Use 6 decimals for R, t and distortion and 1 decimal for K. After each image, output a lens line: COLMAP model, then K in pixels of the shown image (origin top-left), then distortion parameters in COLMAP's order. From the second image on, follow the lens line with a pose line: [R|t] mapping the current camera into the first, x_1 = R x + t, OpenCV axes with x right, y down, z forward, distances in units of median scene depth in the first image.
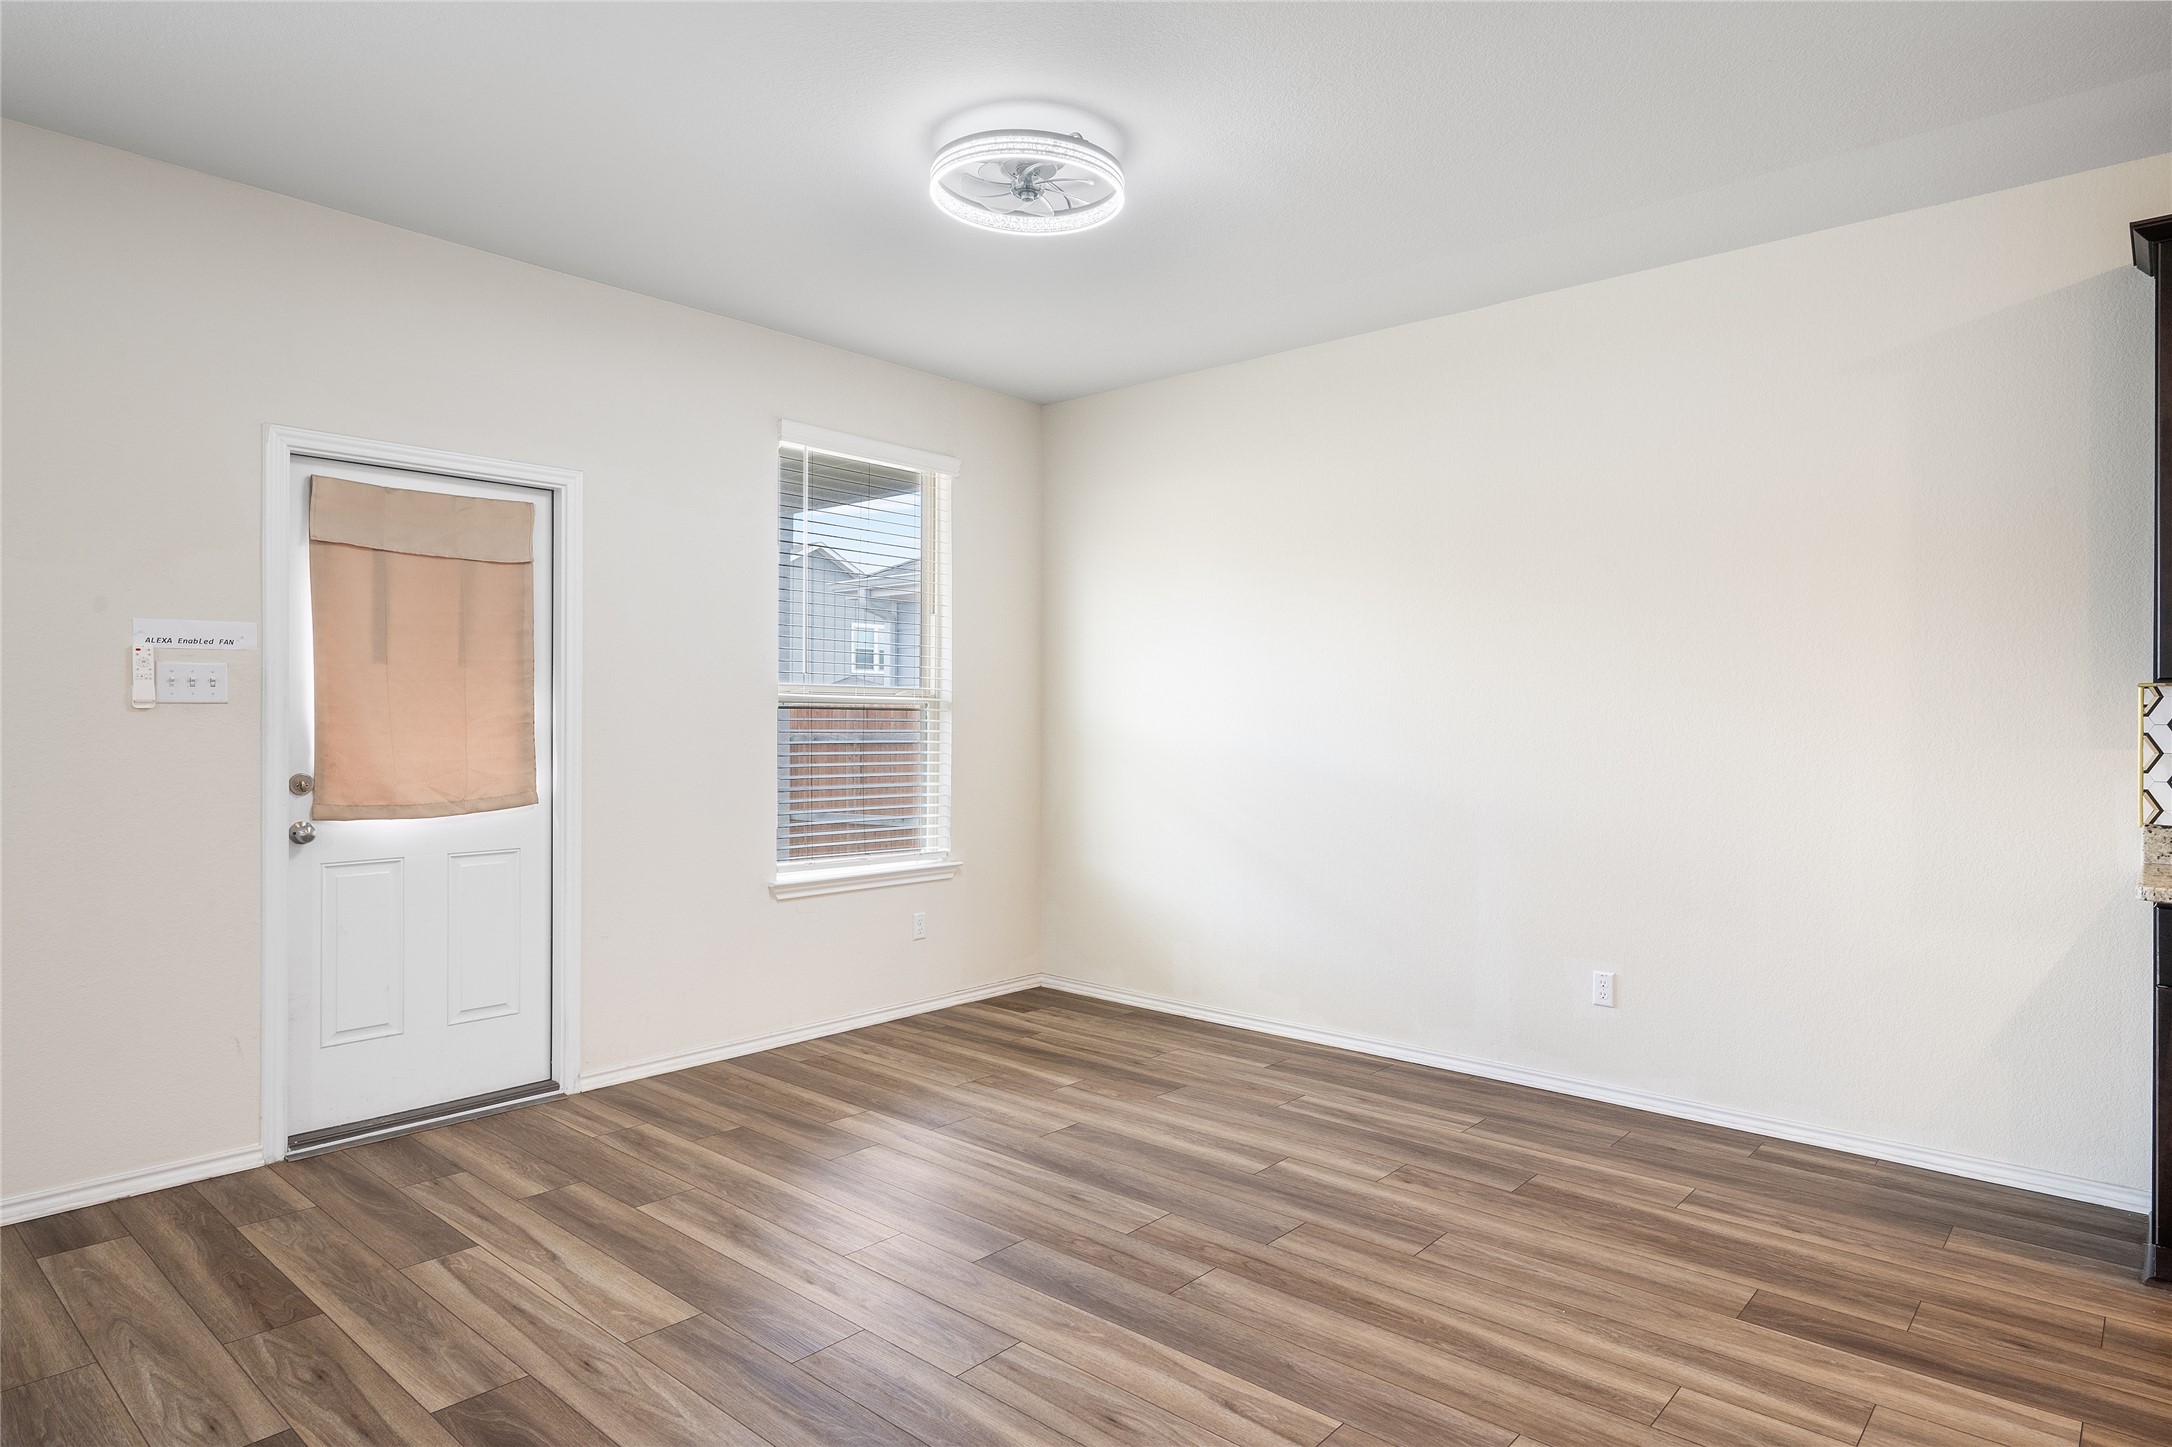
lens RADIAL K [[1242.5, 0, 1092.1], [0, 1242.5, 722.9], [0, 0, 1]] dist [-0.001228, -0.000313]
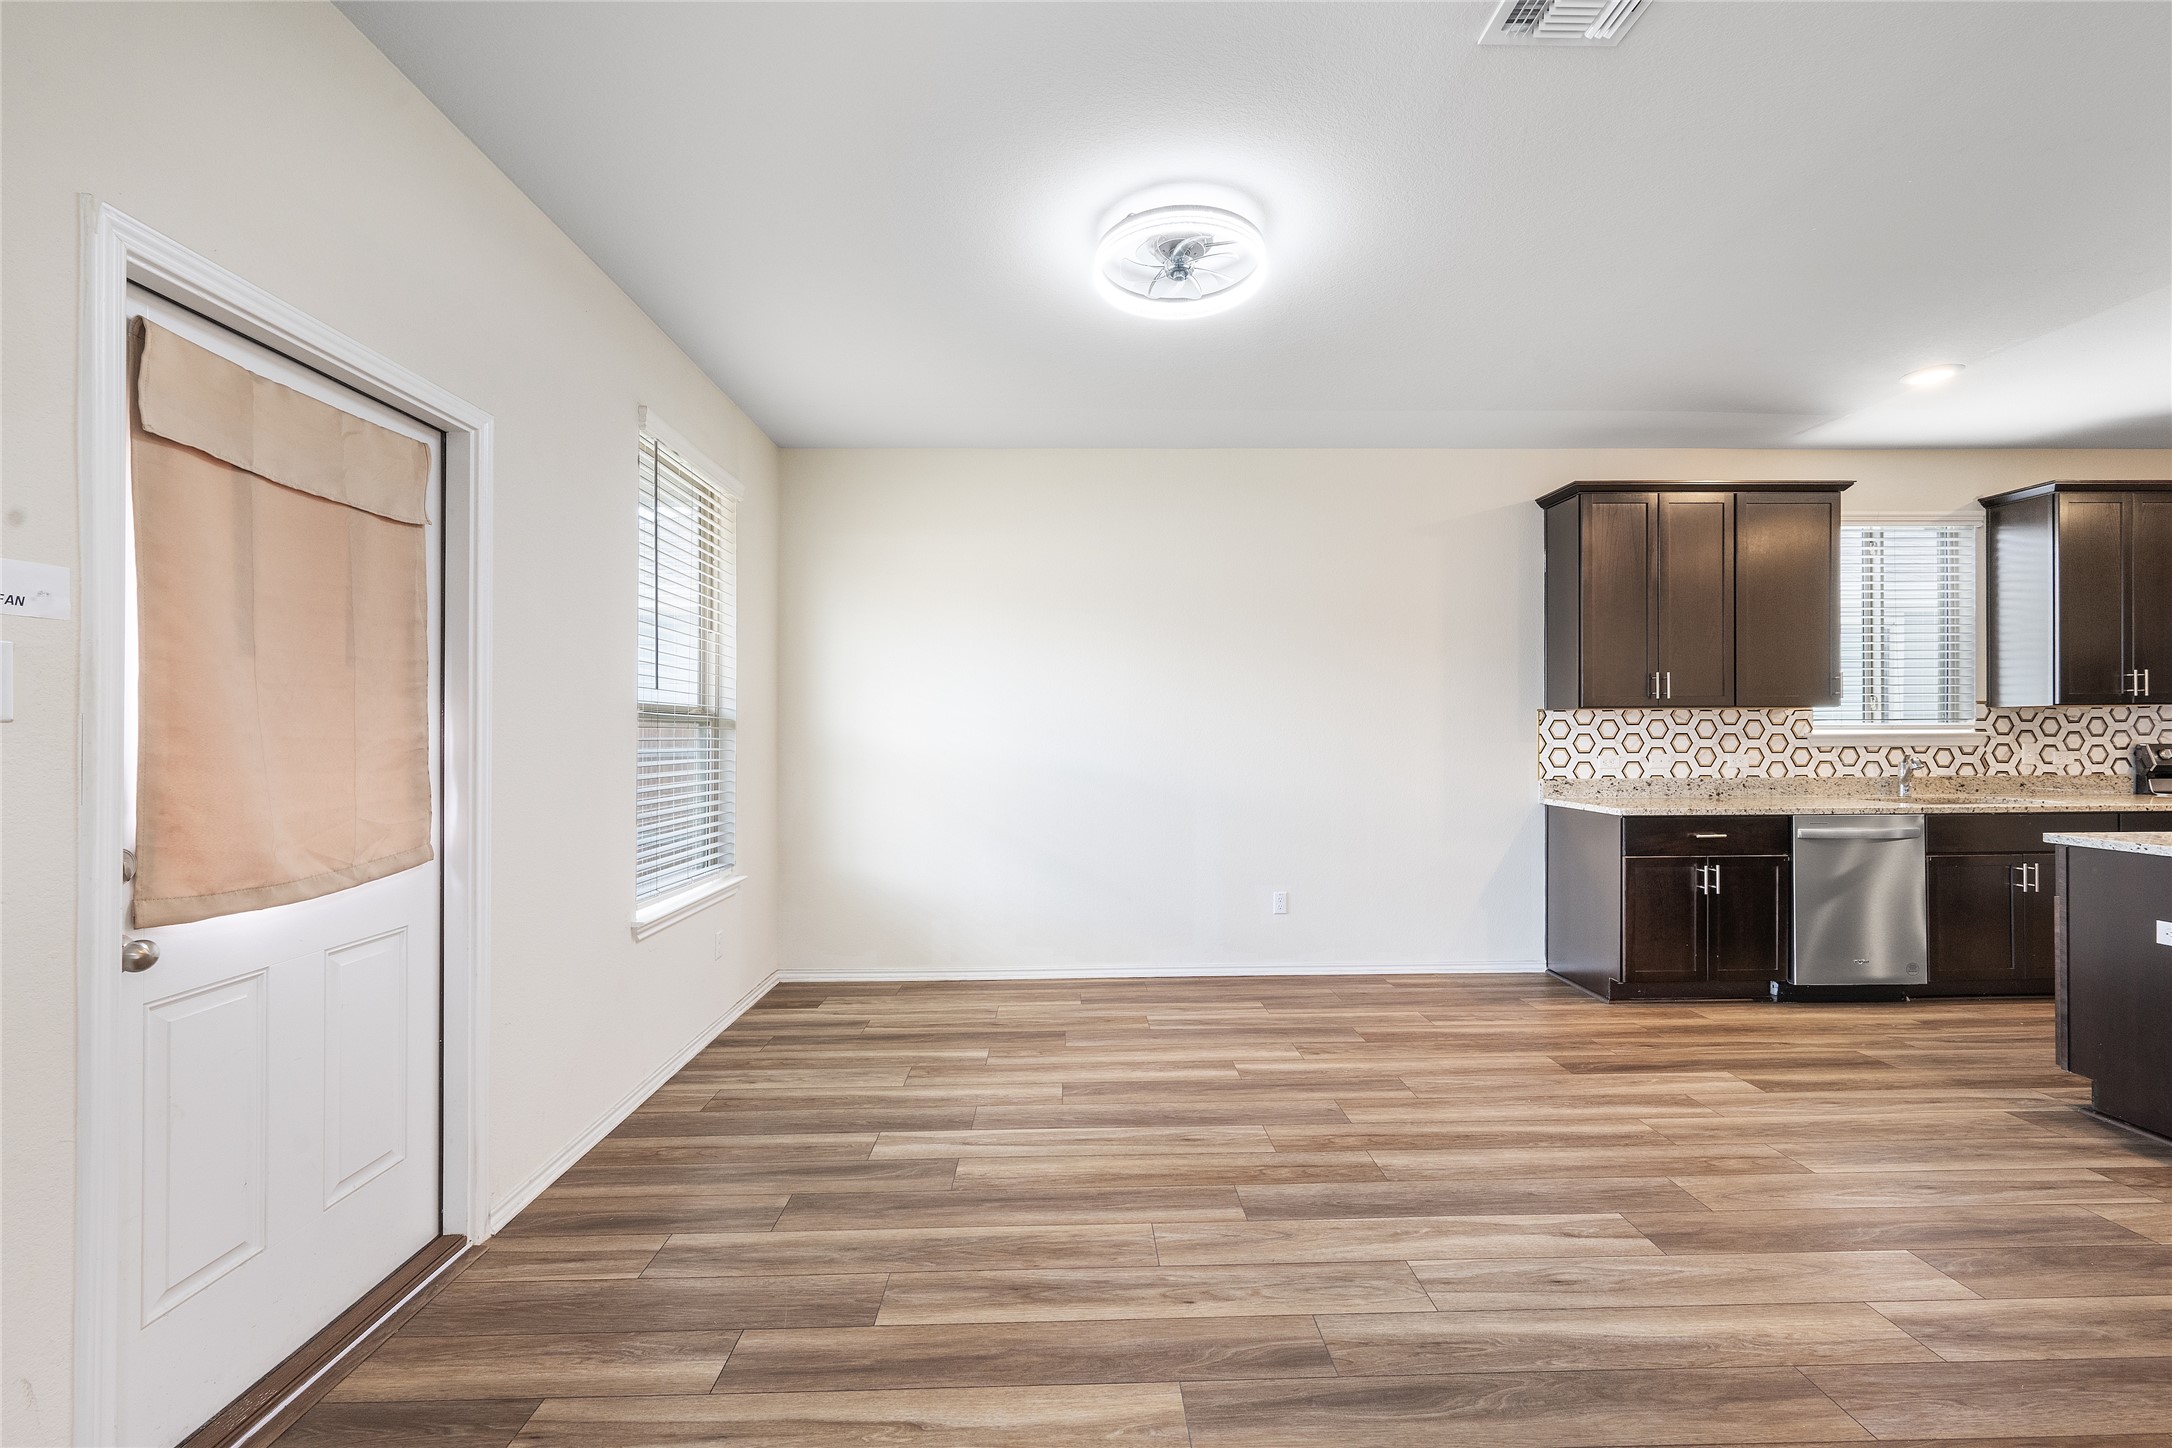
lens RADIAL K [[870.9, 0, 1083.9], [0, 870.9, 729.6], [0, 0, 1]] dist [-0.002544, 0.000861]
pose [[0.729723, -0.008853, 0.683686, -0.582555], [0.013291, 0.999911, -0.001238, -0.006161], [-0.683614, 0.009990, 0.729775, 0.417292]]
